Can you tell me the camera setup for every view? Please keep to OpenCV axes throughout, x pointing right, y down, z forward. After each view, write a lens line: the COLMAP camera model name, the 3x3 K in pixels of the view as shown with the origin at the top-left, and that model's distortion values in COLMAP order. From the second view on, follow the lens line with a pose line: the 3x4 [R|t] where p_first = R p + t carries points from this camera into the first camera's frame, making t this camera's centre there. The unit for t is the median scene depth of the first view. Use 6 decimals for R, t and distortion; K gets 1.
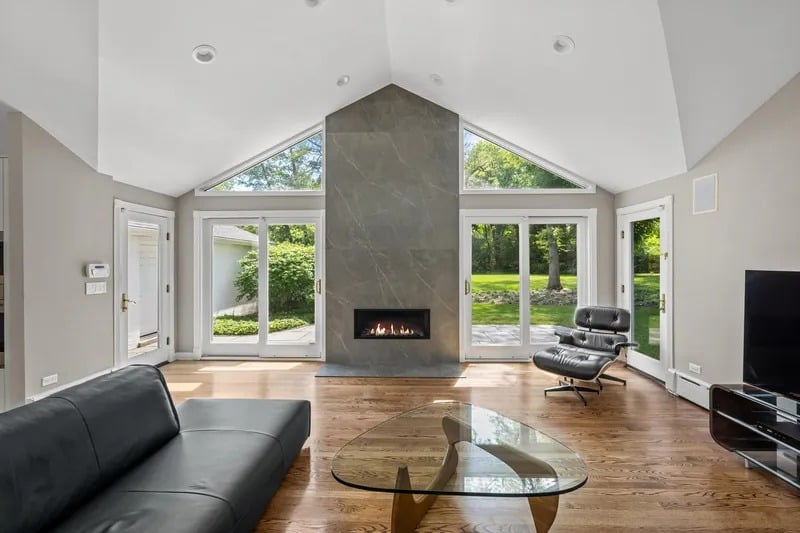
lens RADIAL K [[315.9, 0, 398.0], [0, 315.9, 263.3], [0, 0, 1]] dist [0.000618, -0.000697]
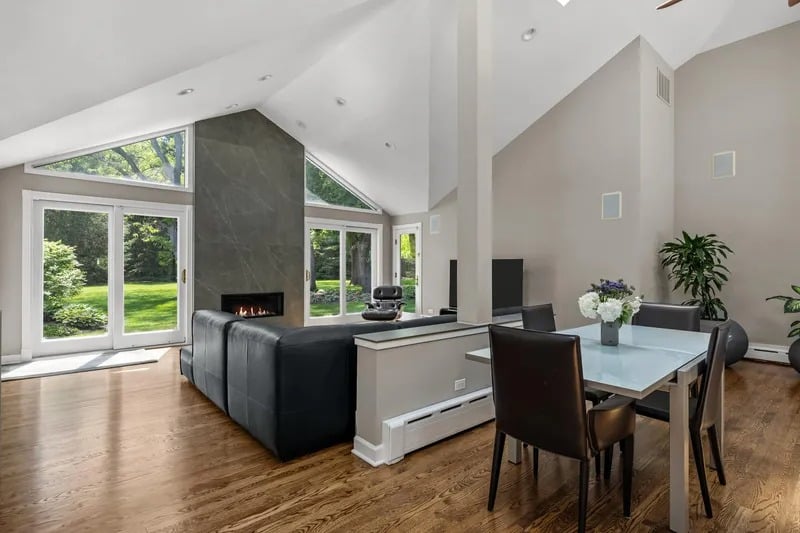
lens RADIAL K [[380.7, 0, 397.9], [0, 380.7, 263.7], [0, 0, 1]] dist [-0.001761, -0.000407]
pose [[0.739833, 0.010236, 0.672712, -0.594566], [-0.003069, 0.999925, -0.011840, 0.045152], [-0.672783, 0.006695, 0.739809, -0.455642]]
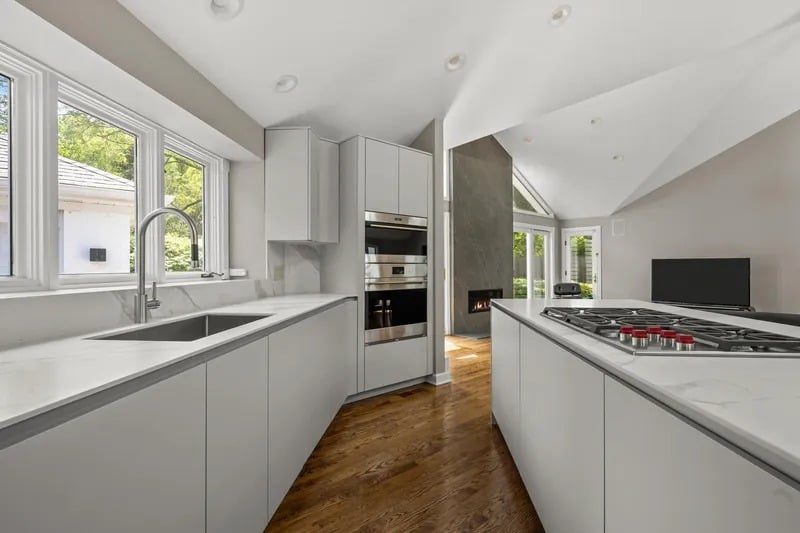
lens RADIAL K [[380.7, 0, 396.1], [0, 380.7, 263.6], [0, 0, 1]] dist [-0.001761, -0.000407]
pose [[0.746556, 0.010051, 0.665246, -1.419114], [-0.001441, 0.999908, -0.013490, 0.054899], [-0.665321, 0.009112, 0.746502, 0.024614]]
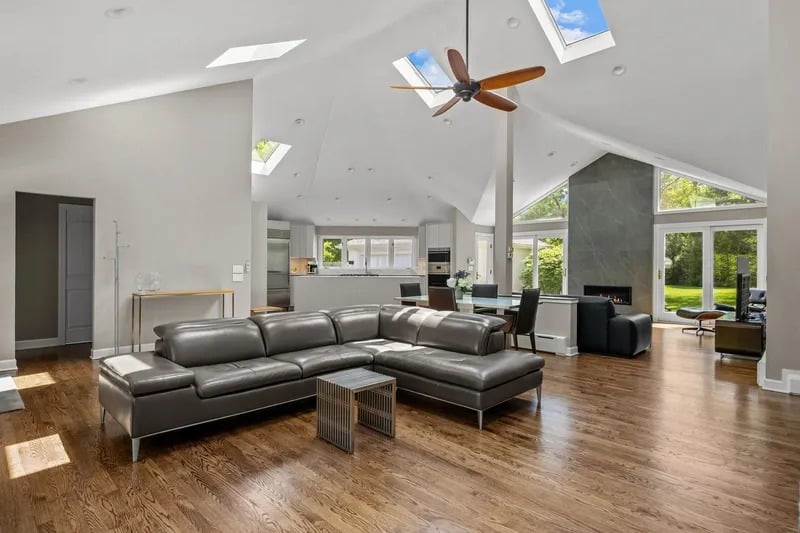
lens RADIAL K [[440.4, 0, 395.2], [0, 440.4, 267.0], [0, 0, 1]] dist [0.003229, -0.000501]
pose [[0.733164, 0.008431, -0.680000, 0.752408], [-0.013804, 0.999902, -0.002486, 0.064805], [0.679912, 0.011209, 0.733208, -1.499021]]
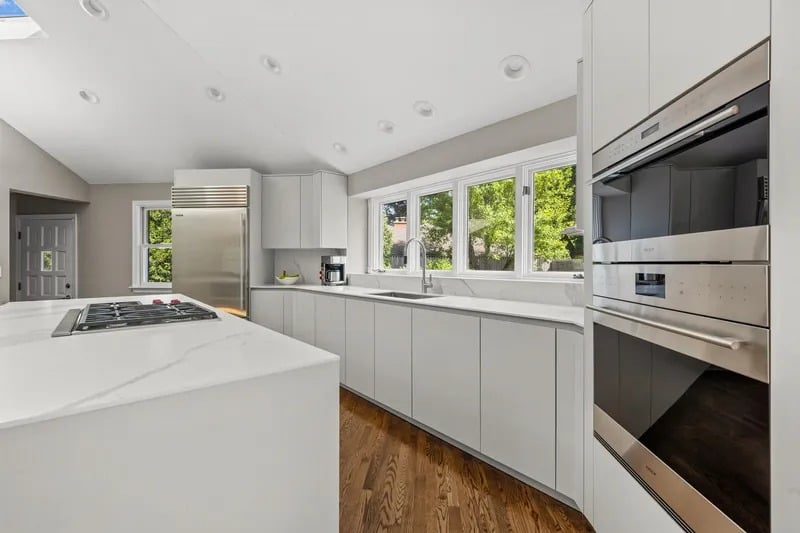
lens RADIAL K [[348.9, 0, 398.2], [0, 348.9, 261.4], [0, 0, 1]] dist [0.010194, 0.000086]
pose [[-0.057119, -0.002097, -0.998365, -0.613505], [-0.004772, 0.999987, -0.001827, 0.043186], [0.998356, 0.004659, -0.057128, 0.464445]]
